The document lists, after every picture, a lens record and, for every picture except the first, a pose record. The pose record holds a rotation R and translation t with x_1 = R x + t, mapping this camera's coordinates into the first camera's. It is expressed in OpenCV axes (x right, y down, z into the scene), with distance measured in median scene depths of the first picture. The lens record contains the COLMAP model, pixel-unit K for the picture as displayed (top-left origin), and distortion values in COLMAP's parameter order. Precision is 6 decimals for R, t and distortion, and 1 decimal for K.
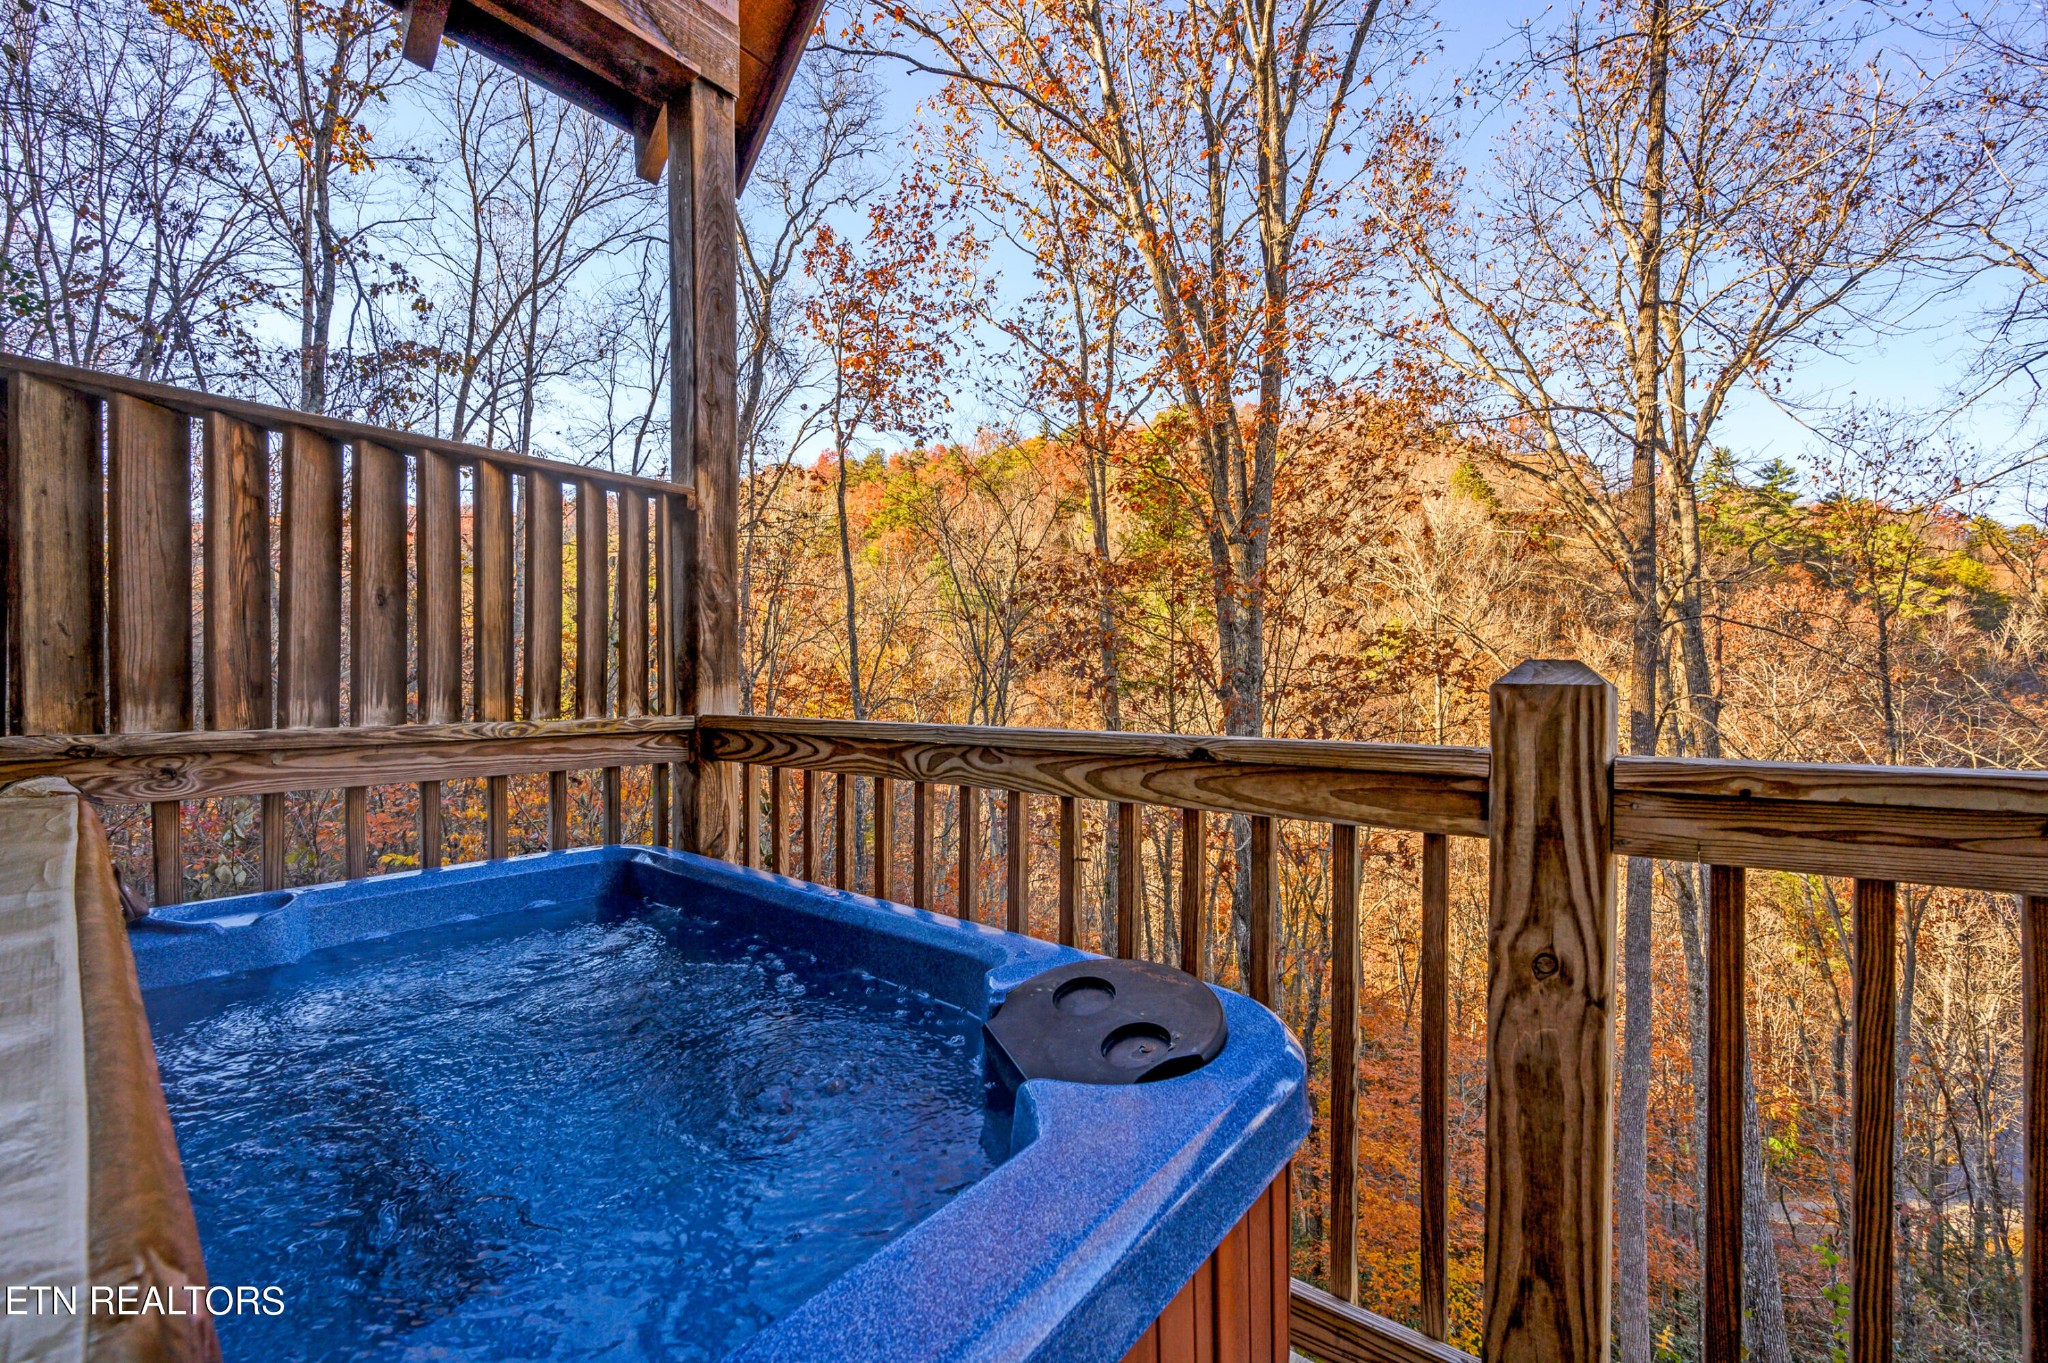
lens RADIAL K [[813.5, 0, 1024.0], [0, 813.5, 681.5], [0, 0, 1]] dist [-0.003311, -0.000438]
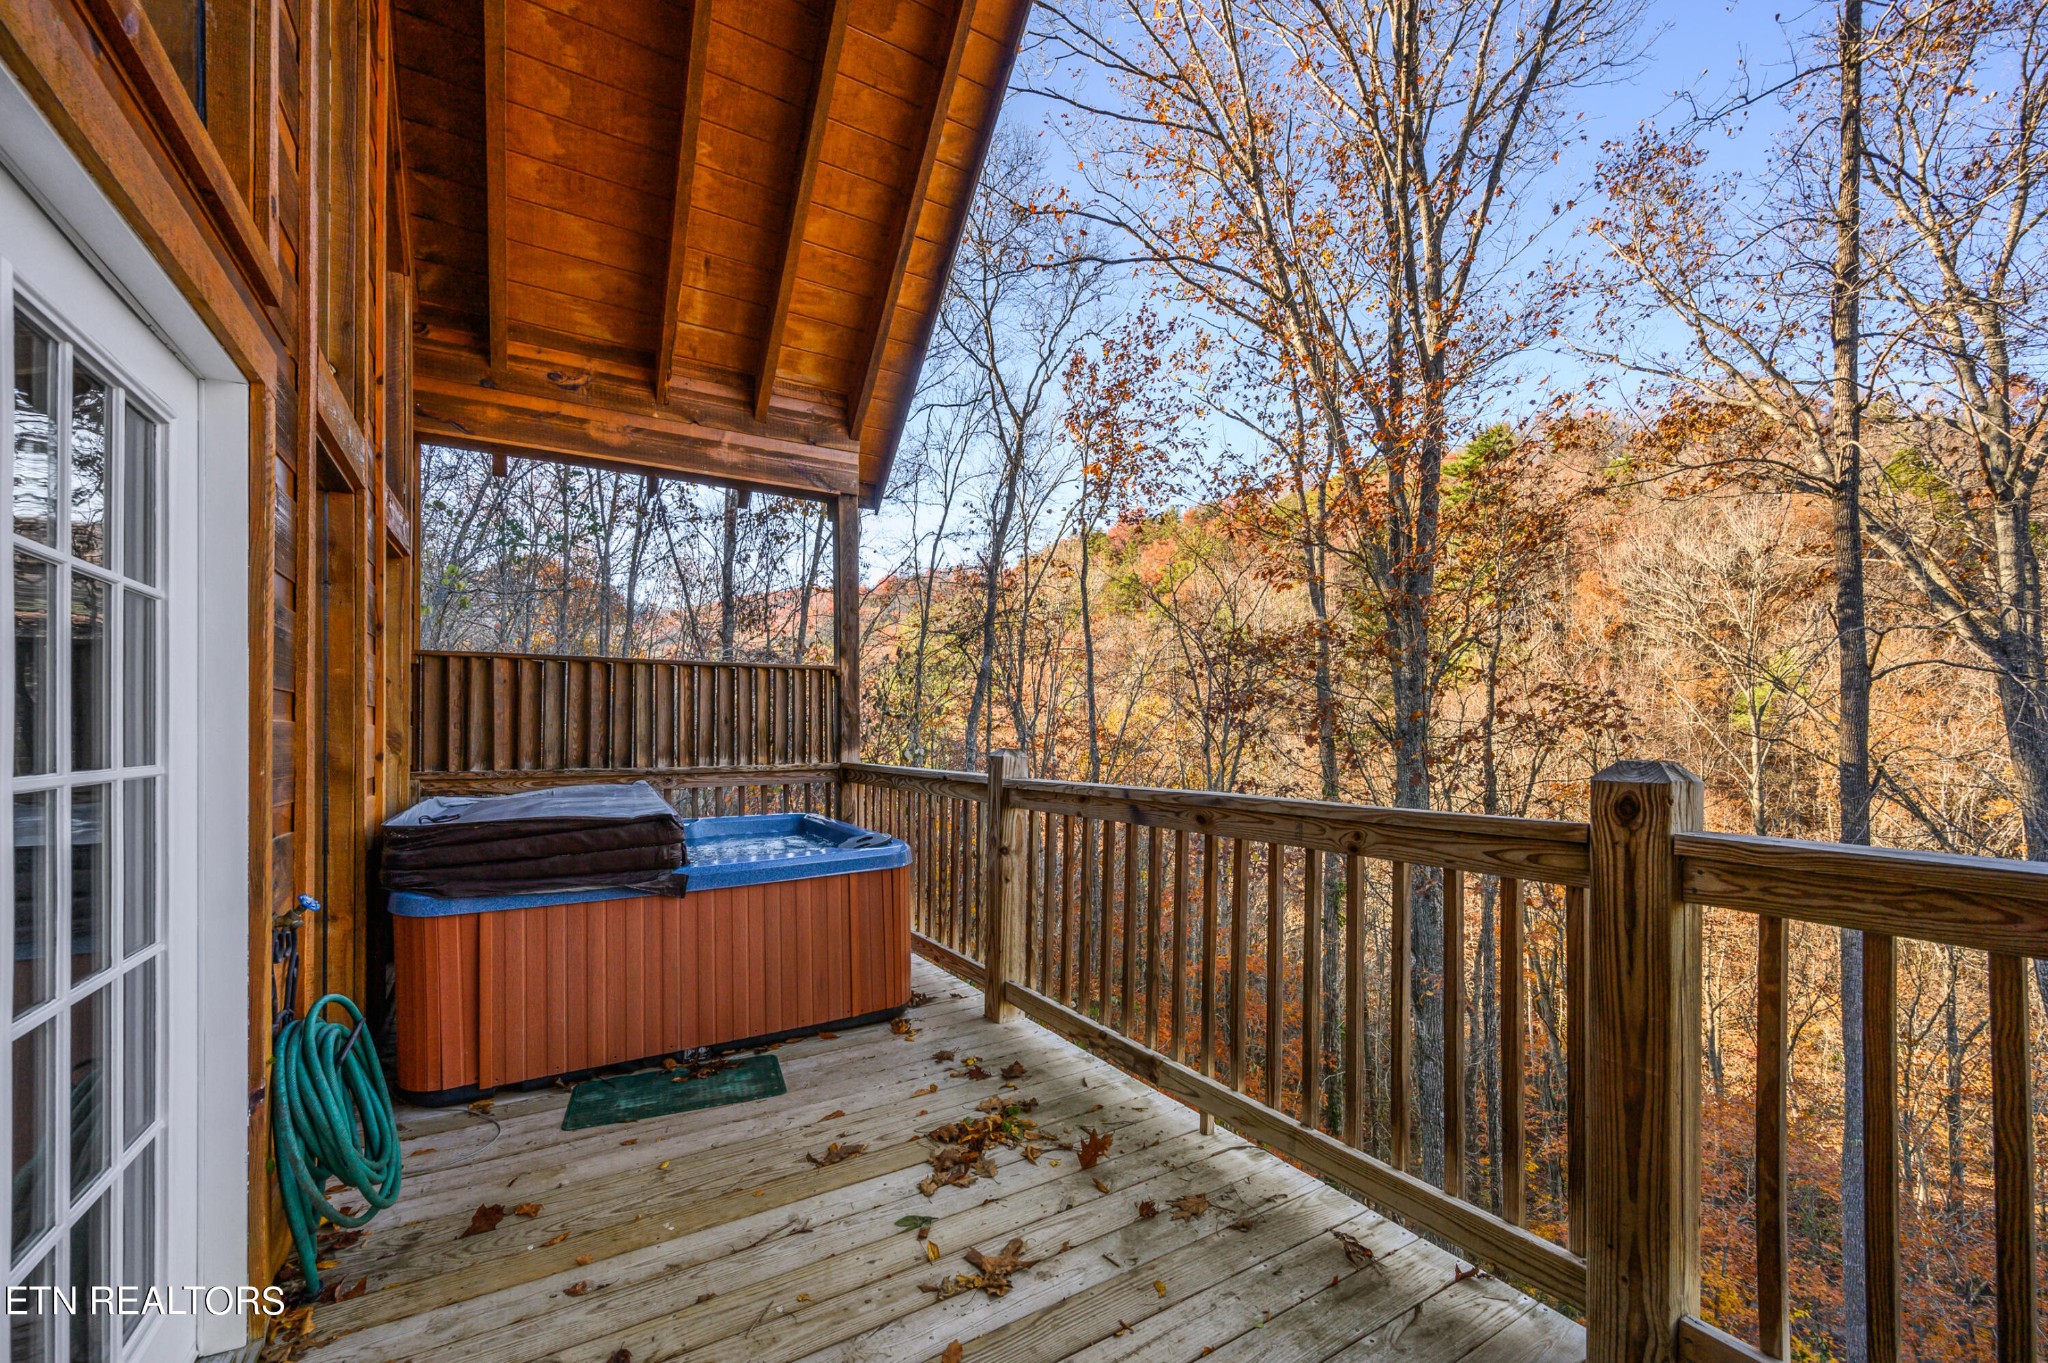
lens RADIAL K [[792.9, 0, 1024.0], [0, 792.9, 681.5], [0, 0, 1]] dist [0.002720, 0.000086]
pose [[0.933120, -0.027327, -0.358525, 0.151012], [0.005210, 0.998031, -0.062510, -0.007823], [0.359528, 0.056462, 0.931425, -0.156503]]
